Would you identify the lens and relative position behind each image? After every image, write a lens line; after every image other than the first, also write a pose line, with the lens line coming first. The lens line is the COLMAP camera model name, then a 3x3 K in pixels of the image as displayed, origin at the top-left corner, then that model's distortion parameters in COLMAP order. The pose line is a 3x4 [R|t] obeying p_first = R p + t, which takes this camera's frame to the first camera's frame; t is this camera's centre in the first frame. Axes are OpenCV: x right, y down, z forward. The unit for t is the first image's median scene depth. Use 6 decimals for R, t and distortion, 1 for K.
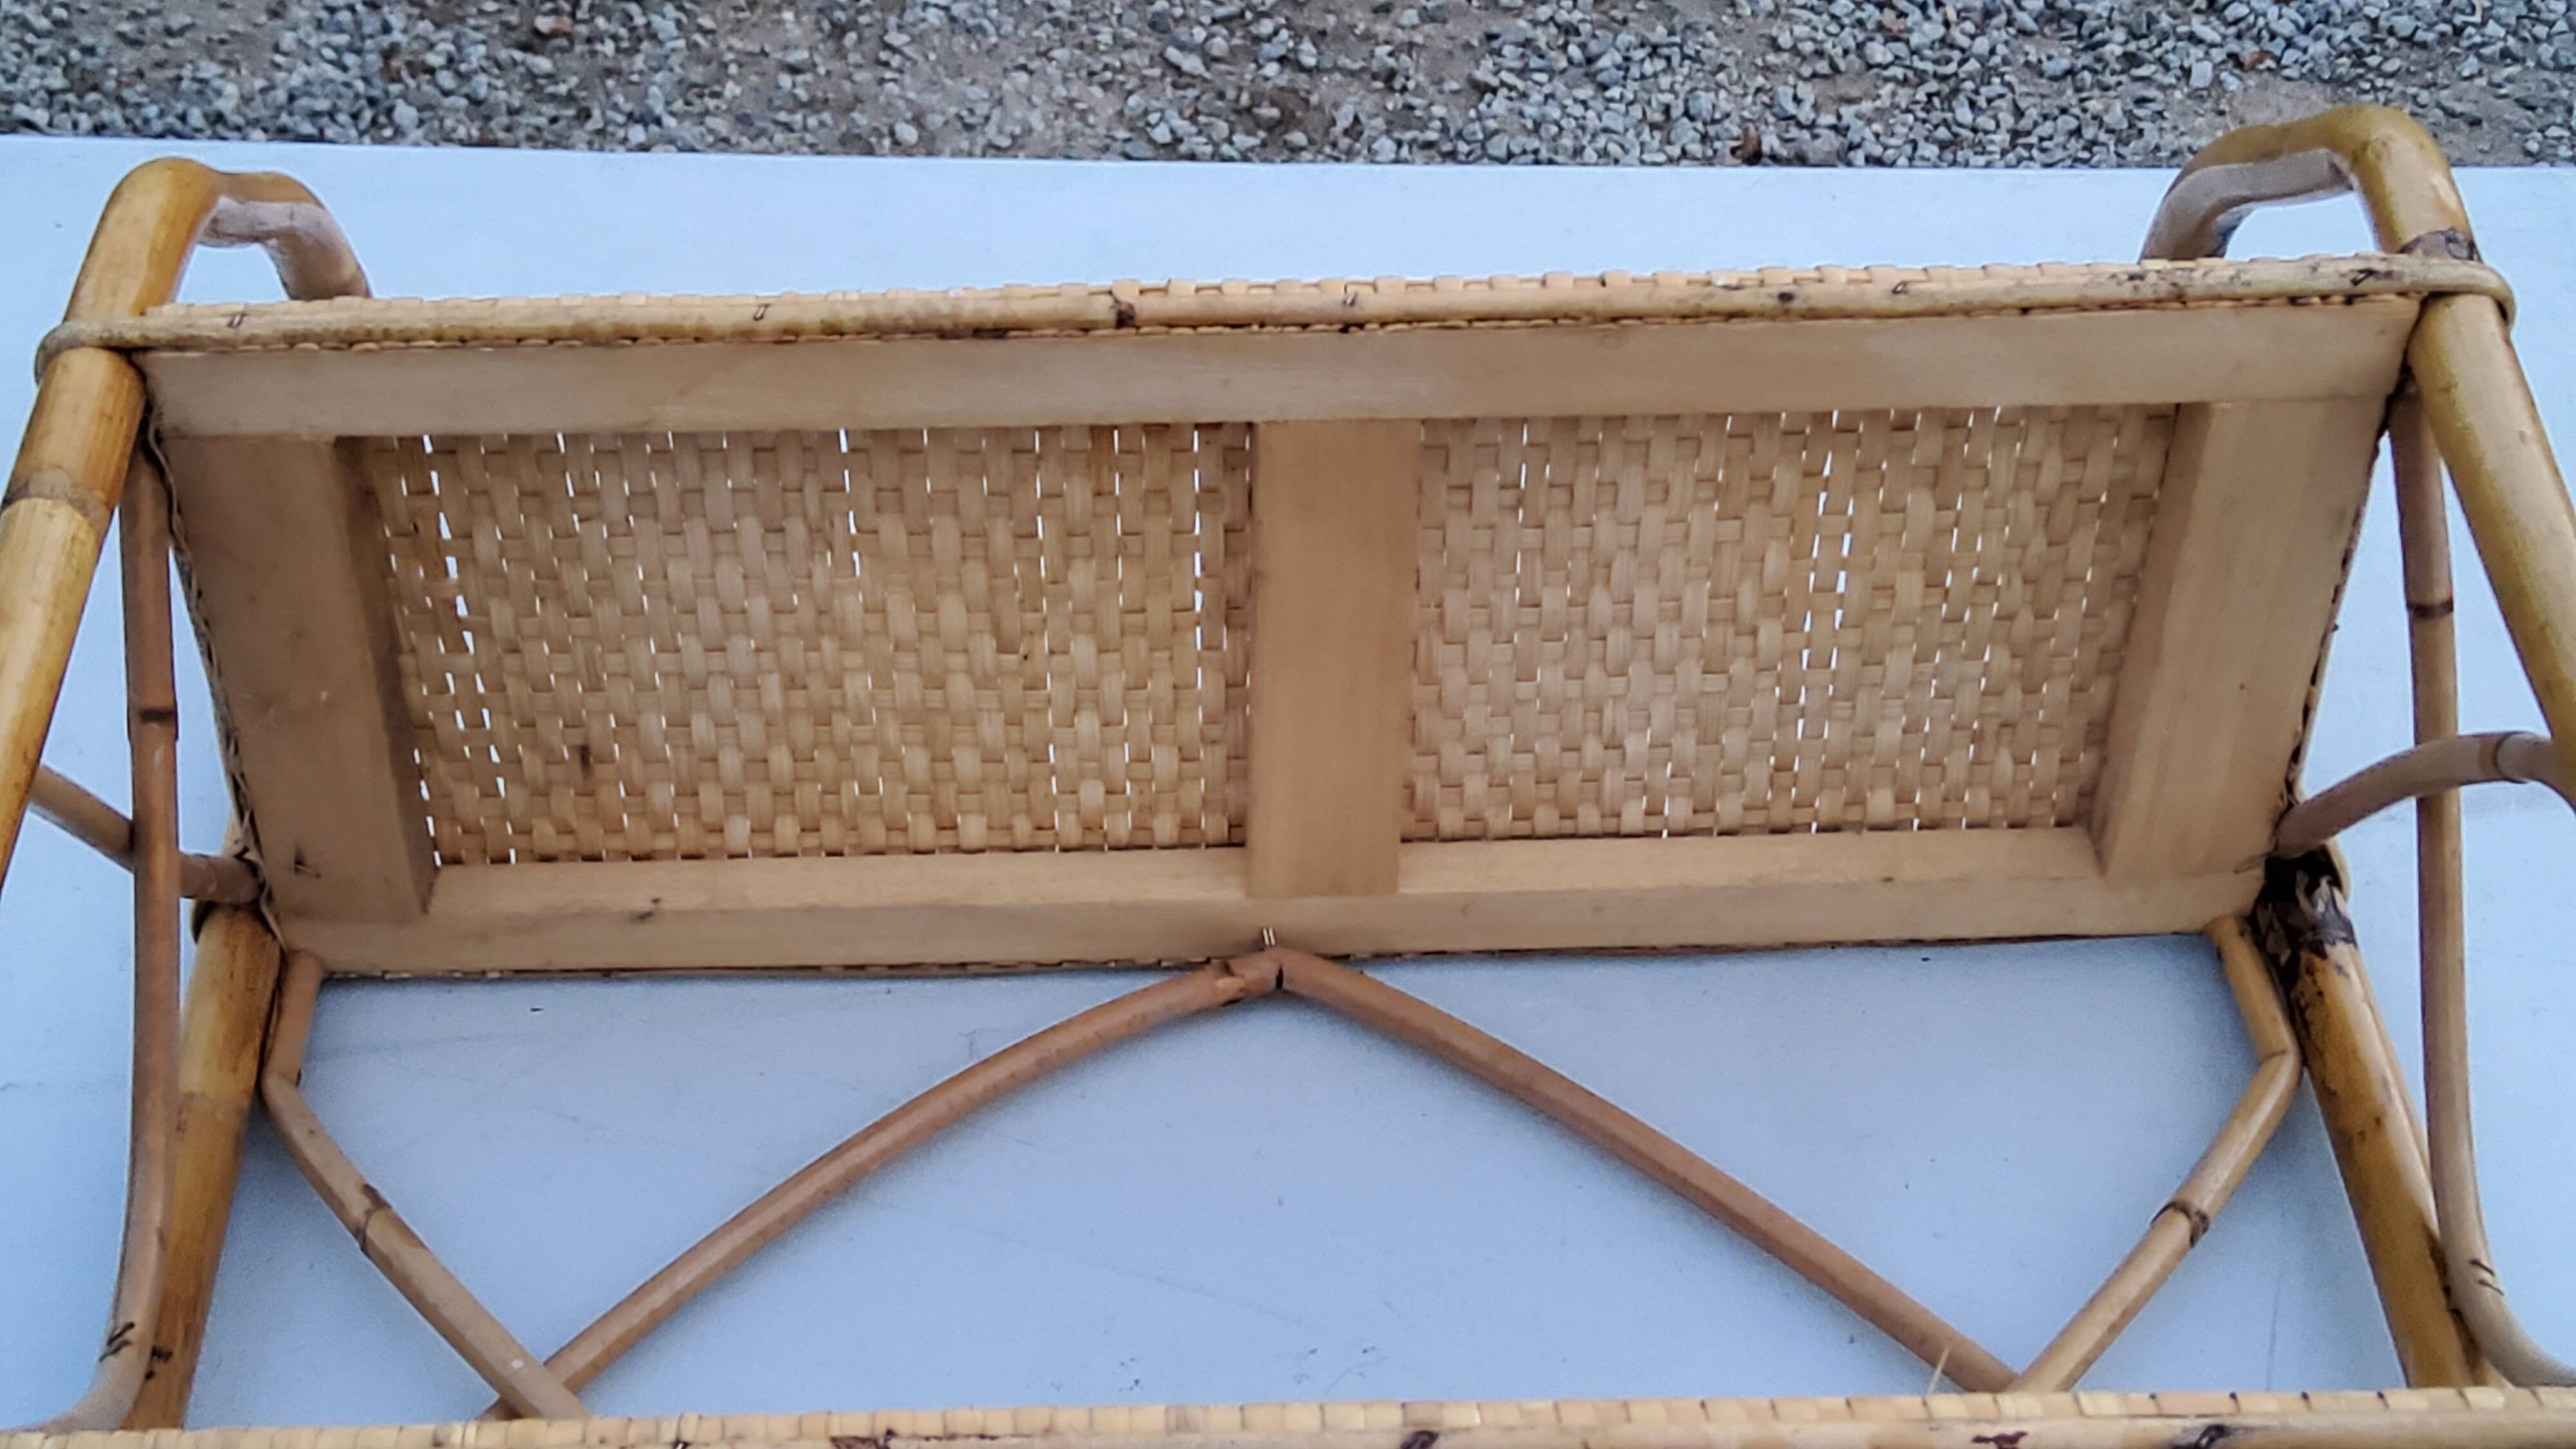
lens RADIAL K [[3893.5, 0, 1263.9], [0, 3893.5, 710.2], [0, 0, 1]] dist [0.112998, 0.000000]
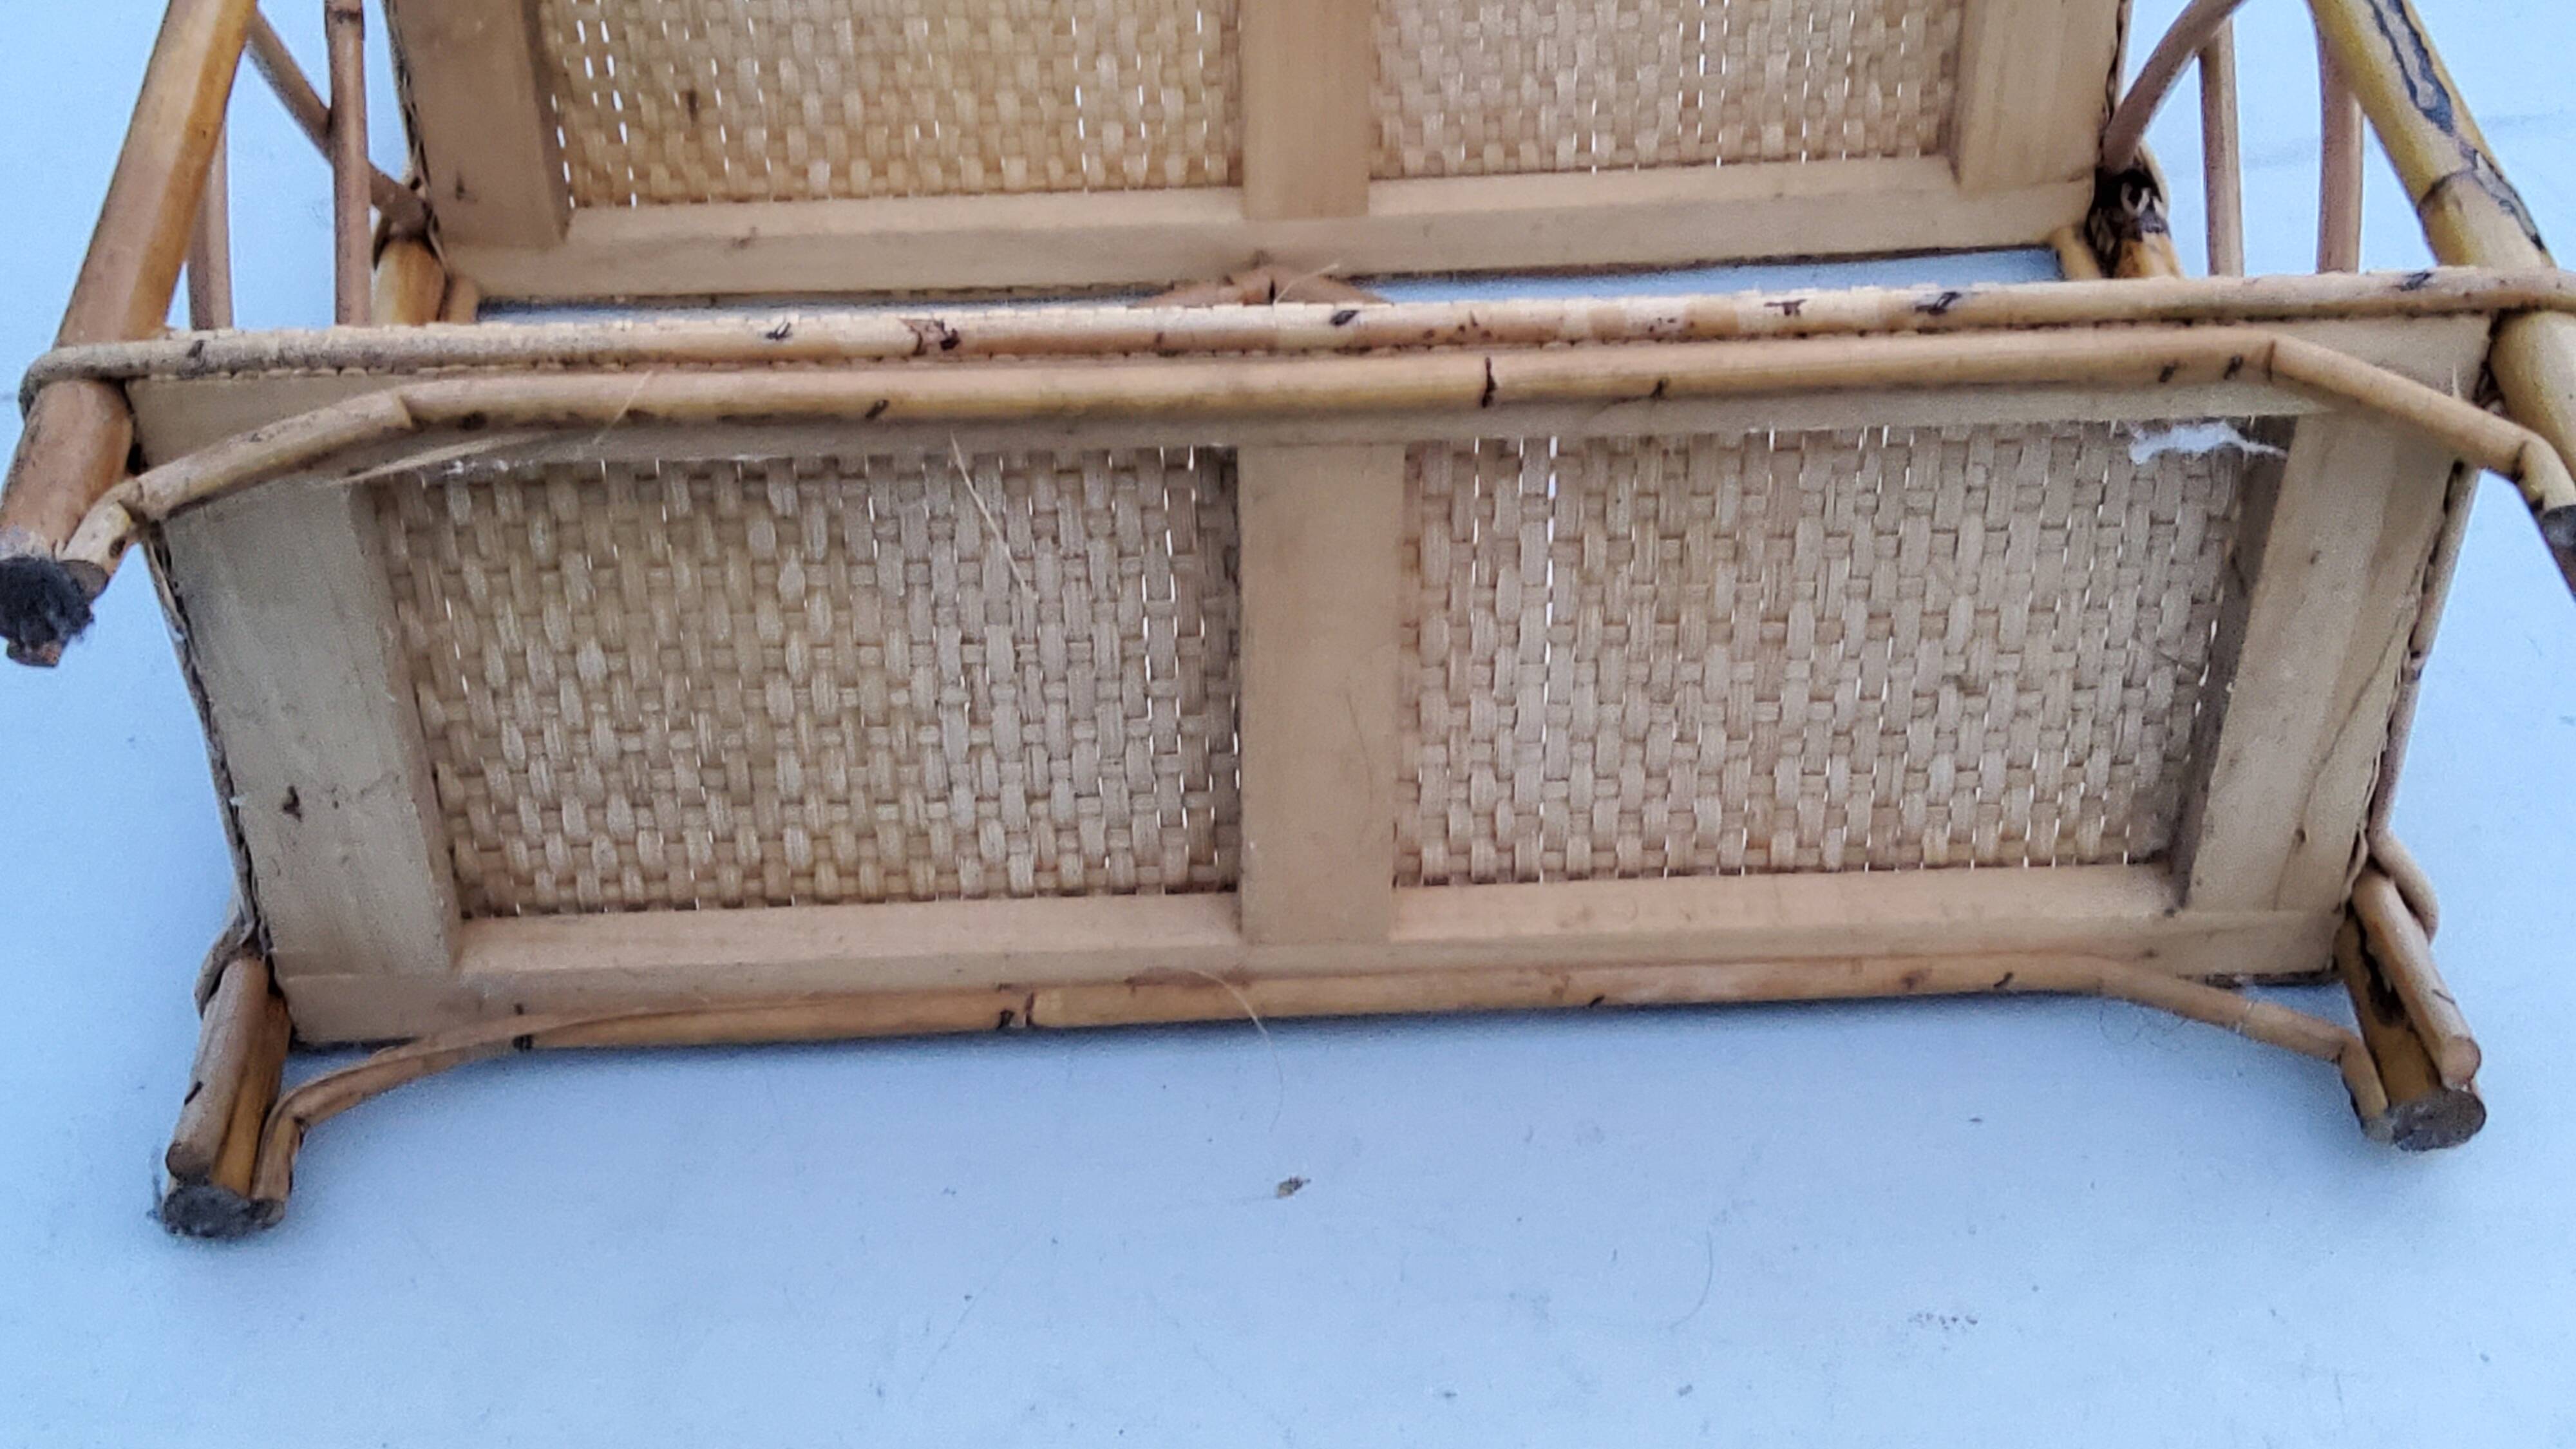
lens RADIAL K [[3893.5, 0, 1269.0], [0, 3893.5, 678.5], [0, 0, 1]] dist [0.112998, 0.000000]
pose [[0.999657, -0.019582, -0.017413, 0.021713], [0.019336, 0.999712, -0.014190, 0.207899], [0.017686, 0.013848, 0.999748, -0.200686]]
